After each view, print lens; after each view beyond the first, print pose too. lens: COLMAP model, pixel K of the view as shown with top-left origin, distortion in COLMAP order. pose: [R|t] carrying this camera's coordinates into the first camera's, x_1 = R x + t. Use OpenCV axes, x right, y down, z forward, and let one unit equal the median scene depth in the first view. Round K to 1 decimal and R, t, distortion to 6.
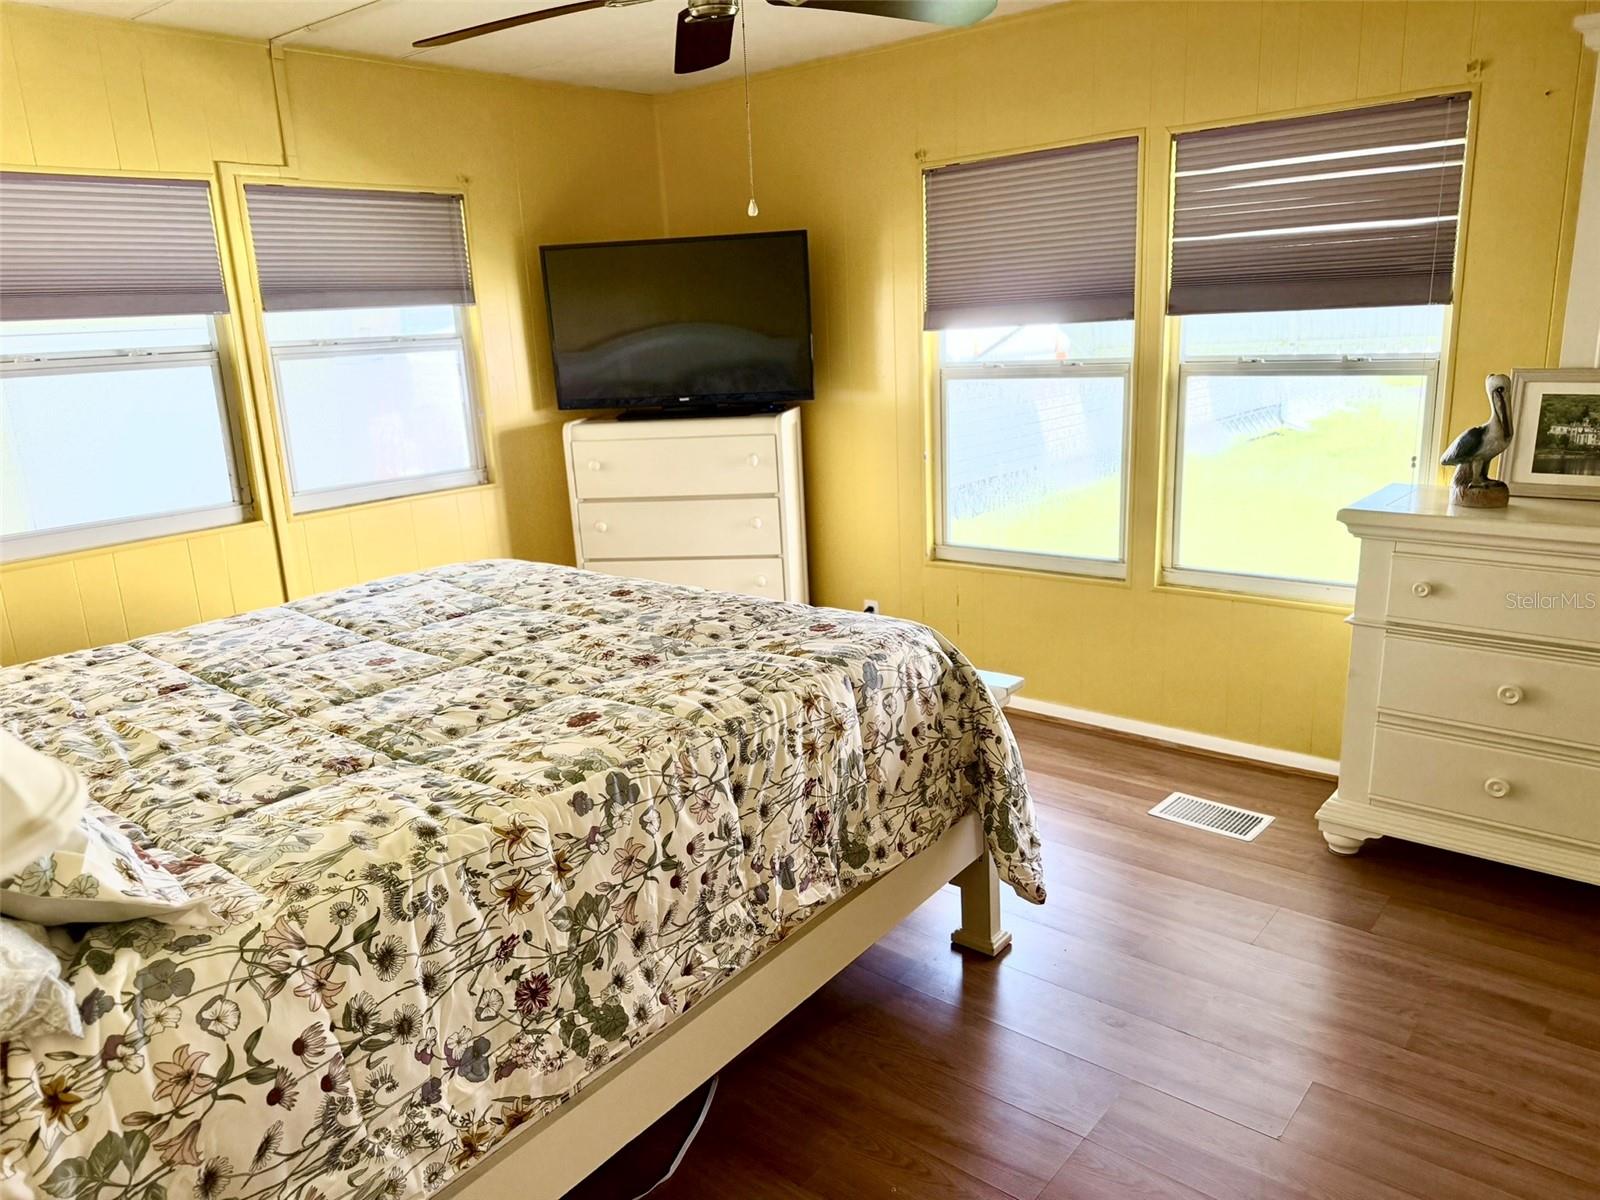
lens RADIAL K [[1171.4, 0, 800.0], [0, 1171.4, 600.0], [0, 0, 1]] dist [-0.034839, -0.026594]
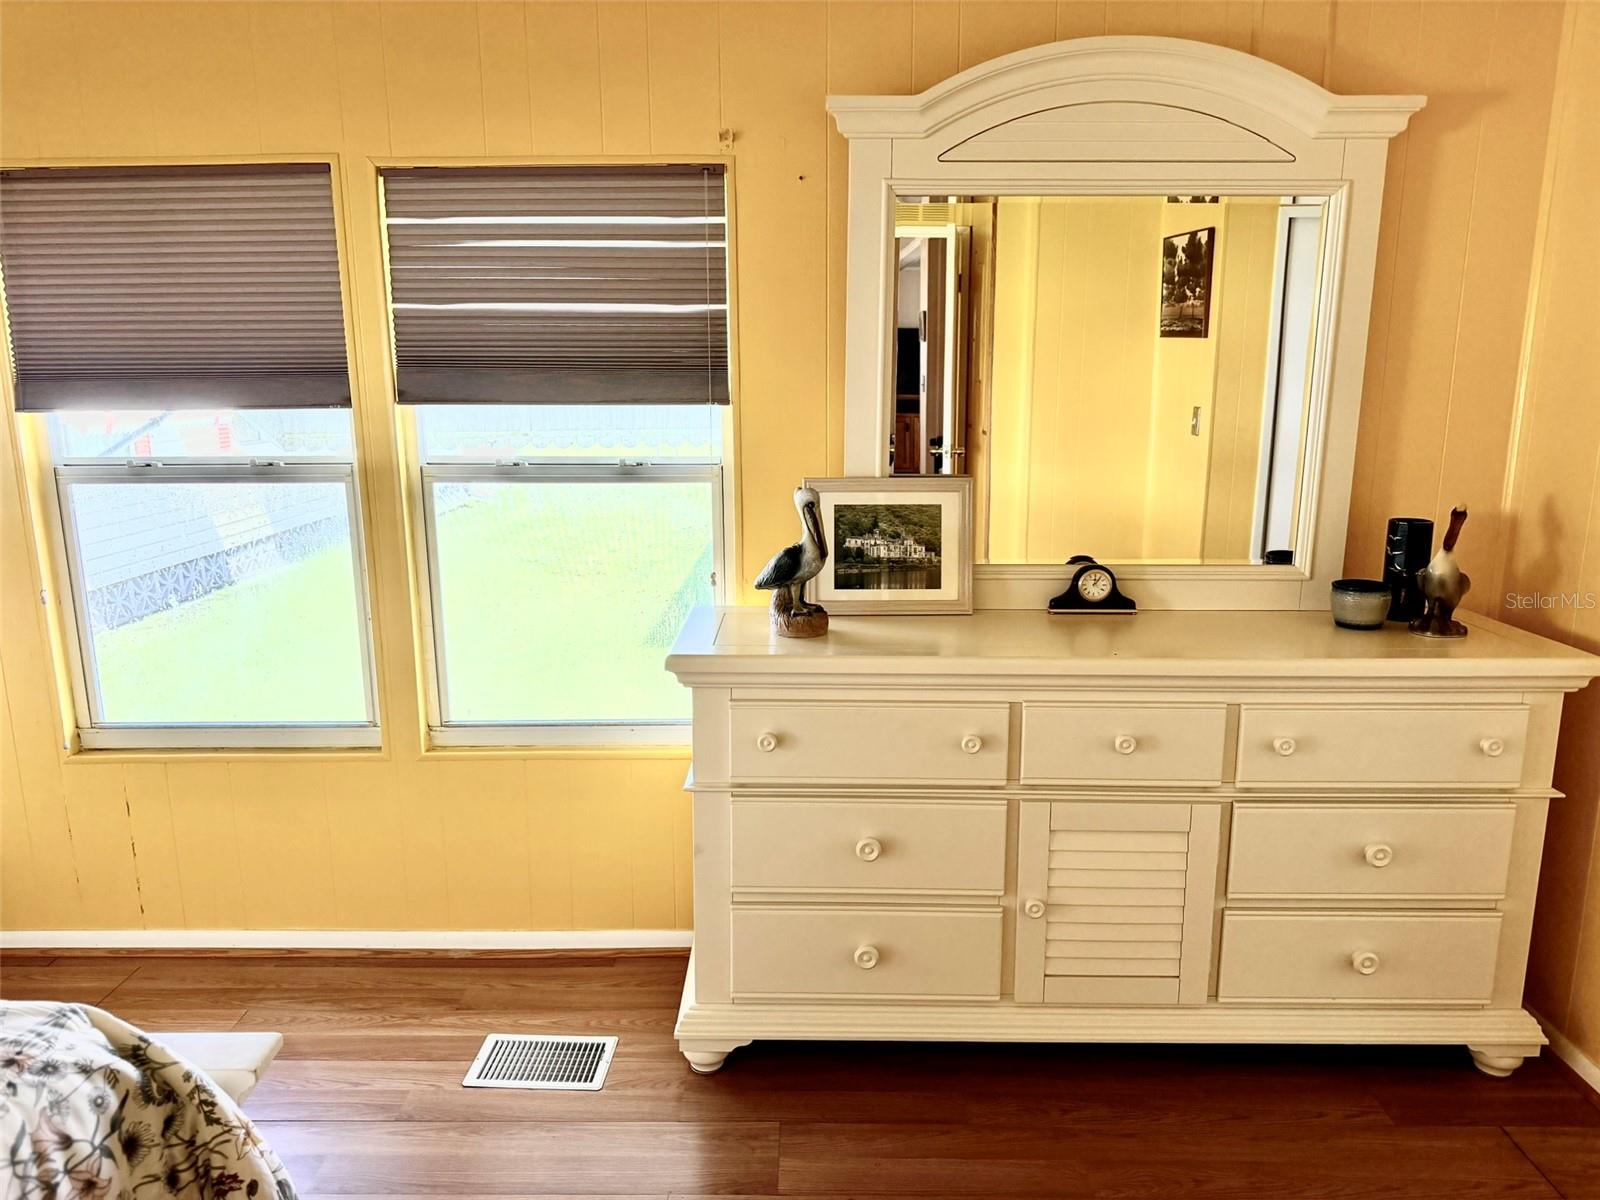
lens RADIAL K [[1124.7, 0, 798.9], [0, 1124.7, 643.0], [0, 0, 1]] dist [0.074651, -0.069932]
pose [[0.775867, -0.090348, 0.624394, 0.047636], [0.105487, 0.994338, 0.012801, -0.092140], [-0.622016, 0.055934, 0.781005, 0.344899]]
